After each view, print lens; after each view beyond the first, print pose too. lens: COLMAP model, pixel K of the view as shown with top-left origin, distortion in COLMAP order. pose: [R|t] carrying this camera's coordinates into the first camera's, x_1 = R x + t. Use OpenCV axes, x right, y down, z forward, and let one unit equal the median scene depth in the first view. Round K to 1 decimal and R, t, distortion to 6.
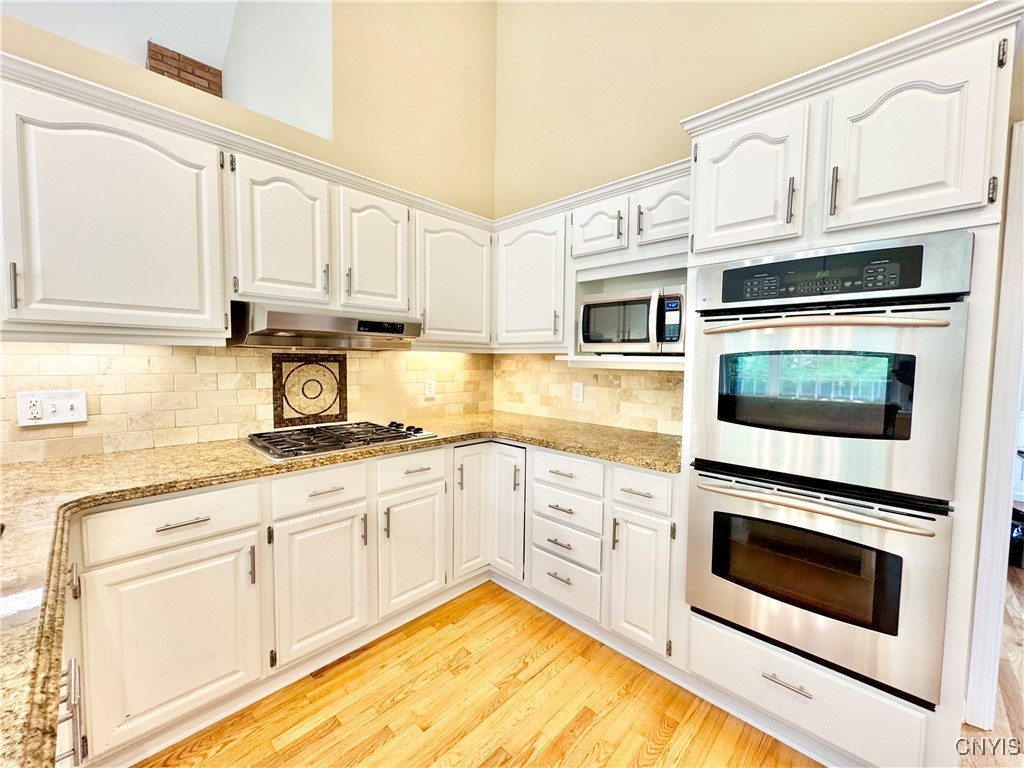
lens RADIAL K [[410.6, 0, 512.2], [0, 410.6, 382.3], [0, 0, 1]] dist [-0.002542, 0.000777]
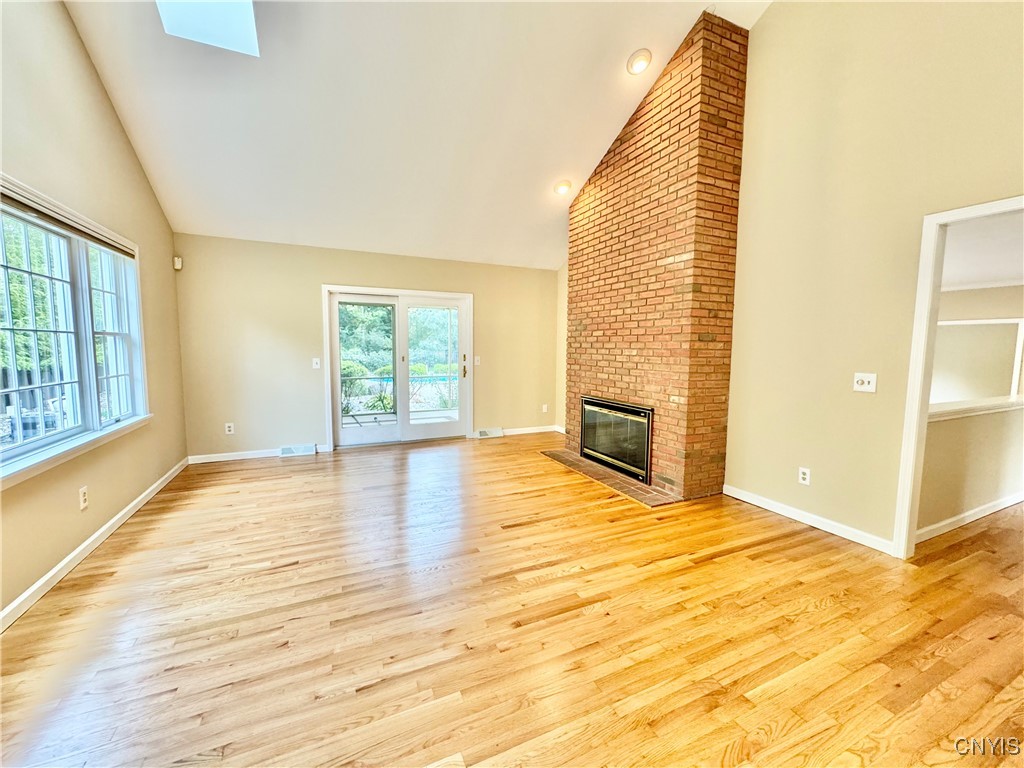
lens RADIAL K [[410.6, 0, 509.1], [0, 410.6, 381.7], [0, 0, 1]] dist [-0.002542, 0.000777]
pose [[0.929517, 0.031149, -0.367462, -1.792999], [-0.021454, 0.999306, 0.030440, -0.025625], [0.368155, -0.020411, 0.929540, -0.082184]]
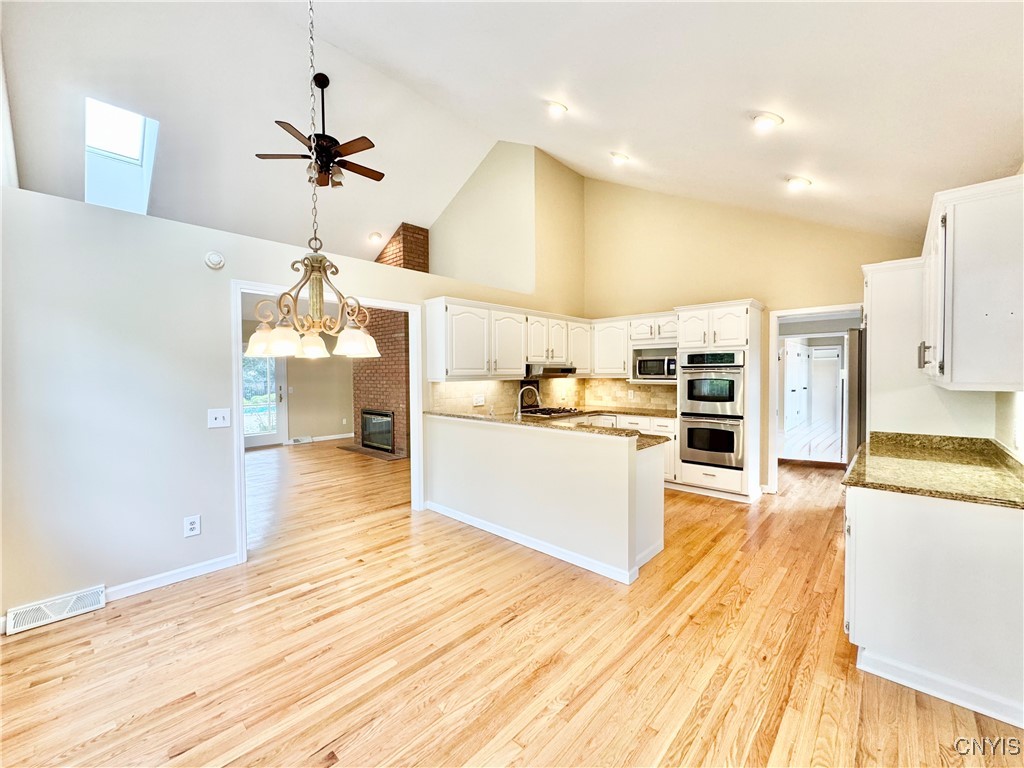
lens RADIAL K [[410.6, 0, 512.5], [0, 410.6, 381.7], [0, 0, 1]] dist [-0.002542, 0.000777]
pose [[0.999728, -0.019121, 0.013345, -0.766777], [0.019580, 0.999189, -0.035196, 0.030342], [-0.012661, 0.035447, 0.999291, -1.846985]]
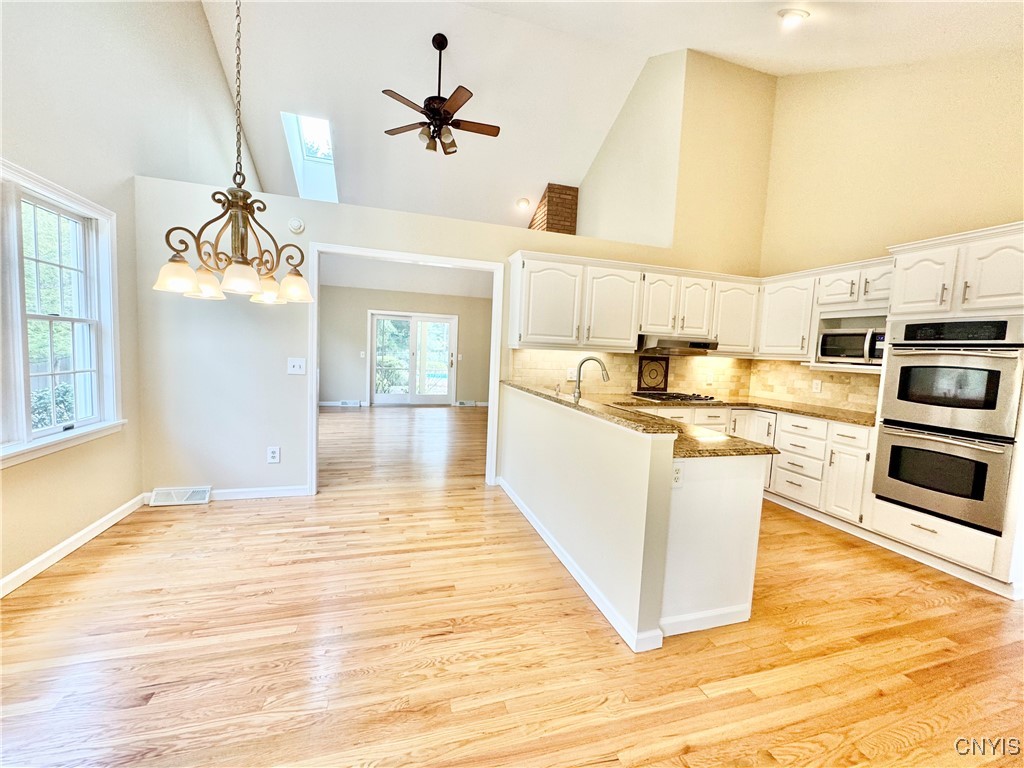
lens RADIAL K [[410.6, 0, 512.2], [0, 410.6, 382.6], [0, 0, 1]] dist [-0.002542, 0.000777]
pose [[0.872409, 0.065328, -0.484391, -0.138889], [-0.061228, 0.997828, 0.024300, 0.064037], [0.484927, 0.008459, 0.874514, -1.343122]]
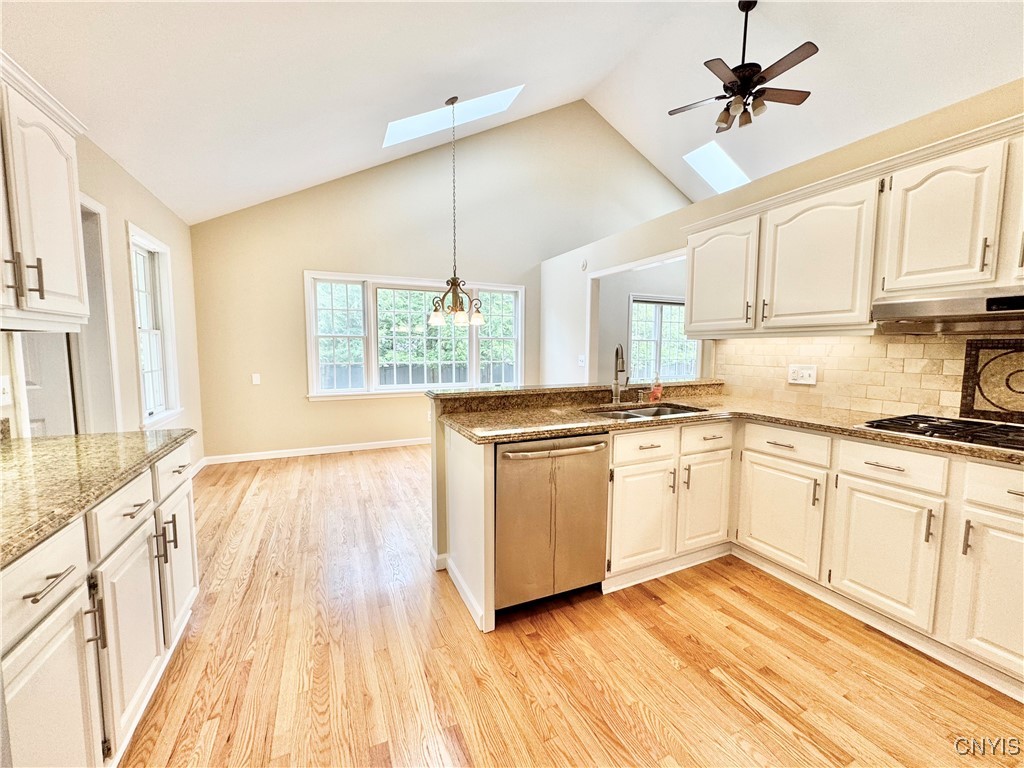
lens RADIAL K [[410.6, 0, 510.1], [0, 410.6, 380.8], [0, 0, 1]] dist [-0.002542, 0.000777]
pose [[-0.374019, 0.064249, -0.925193, 0.822653], [-0.061492, 0.993684, 0.093864, 0.001038], [0.925380, 0.091999, -0.367706, 0.419077]]
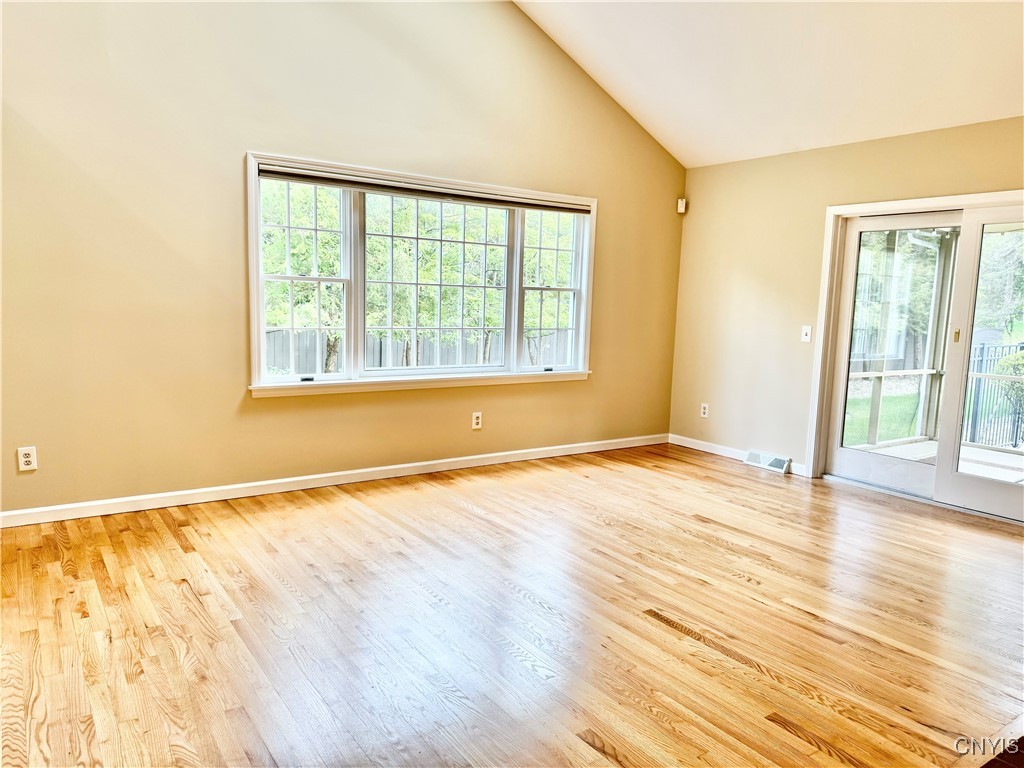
lens RADIAL K [[729.2, 0, 509.5], [0, 729.2, 387.1], [0, 0, 1]] dist [0.034727, -0.003696]
pose [[-0.212855, 0.109232, -0.970959, -0.697480], [-0.086048, 0.987775, 0.129987, -0.110529], [0.973287, 0.111218, -0.200853, 1.408568]]
